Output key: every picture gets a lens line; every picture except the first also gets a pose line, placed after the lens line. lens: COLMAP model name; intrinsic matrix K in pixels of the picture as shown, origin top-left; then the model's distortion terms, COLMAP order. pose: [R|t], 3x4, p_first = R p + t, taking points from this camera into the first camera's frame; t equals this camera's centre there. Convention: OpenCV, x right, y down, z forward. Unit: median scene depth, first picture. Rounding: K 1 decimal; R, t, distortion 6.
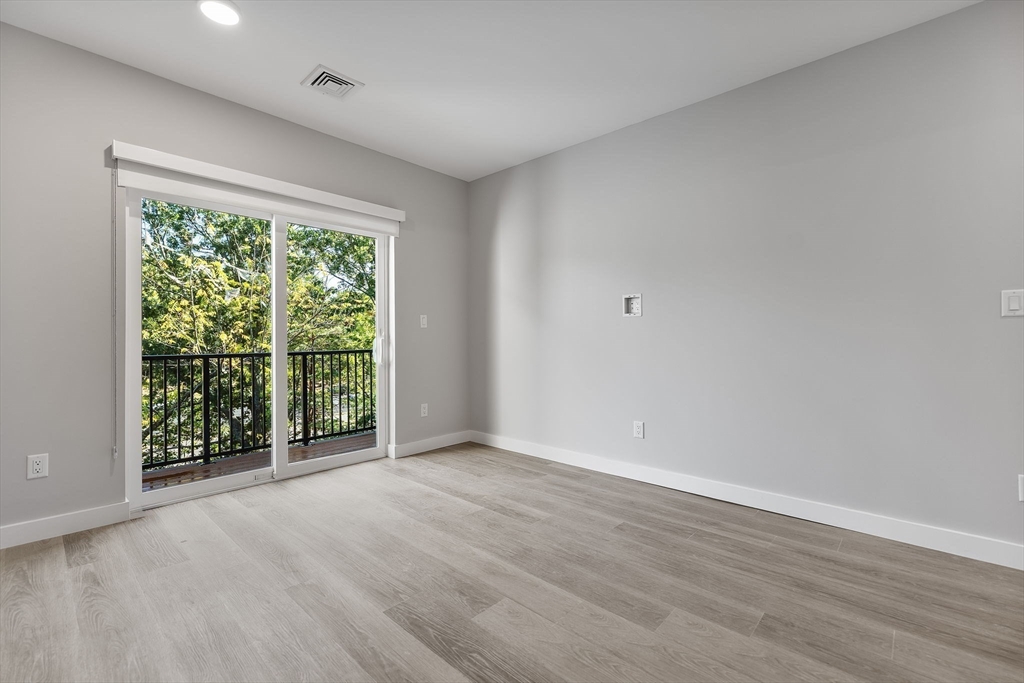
lens RADIAL K [[467.1, 0, 509.7], [0, 467.1, 339.8], [0, 0, 1]] dist [-0.002544, 0.000447]
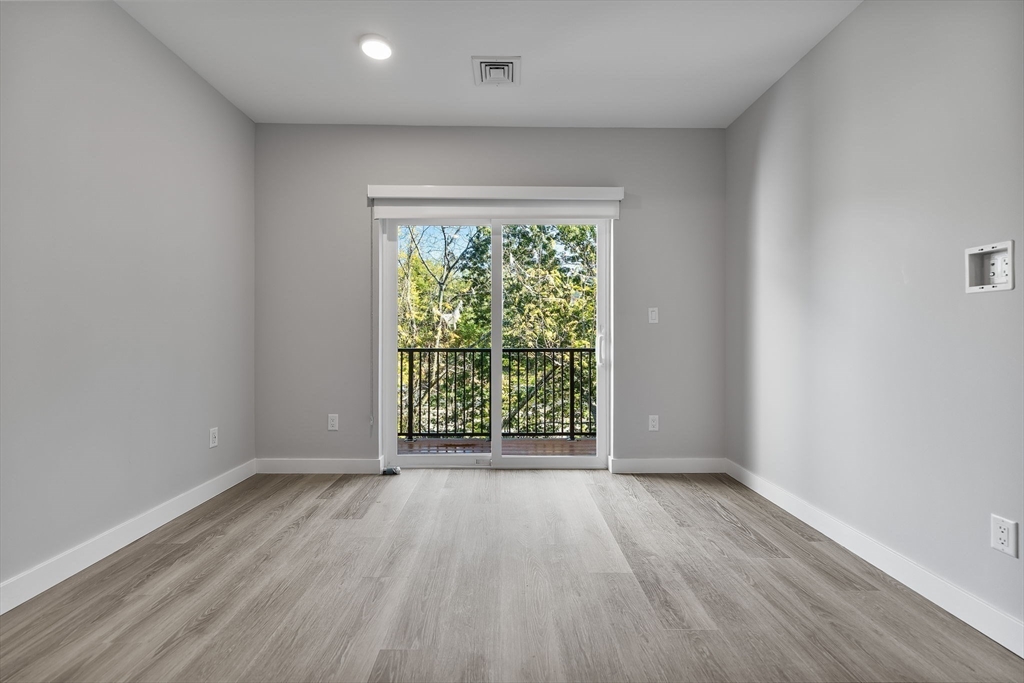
lens RADIAL K [[444.9, 0, 502.8], [0, 444.9, 337.5], [0, 0, 1]] dist [0.000969, 0.000240]
pose [[0.671032, 0.007178, -0.741394, 0.269823], [-0.006960, 0.999970, 0.003382, -0.001277], [0.741396, 0.002891, 0.671062, 0.335708]]
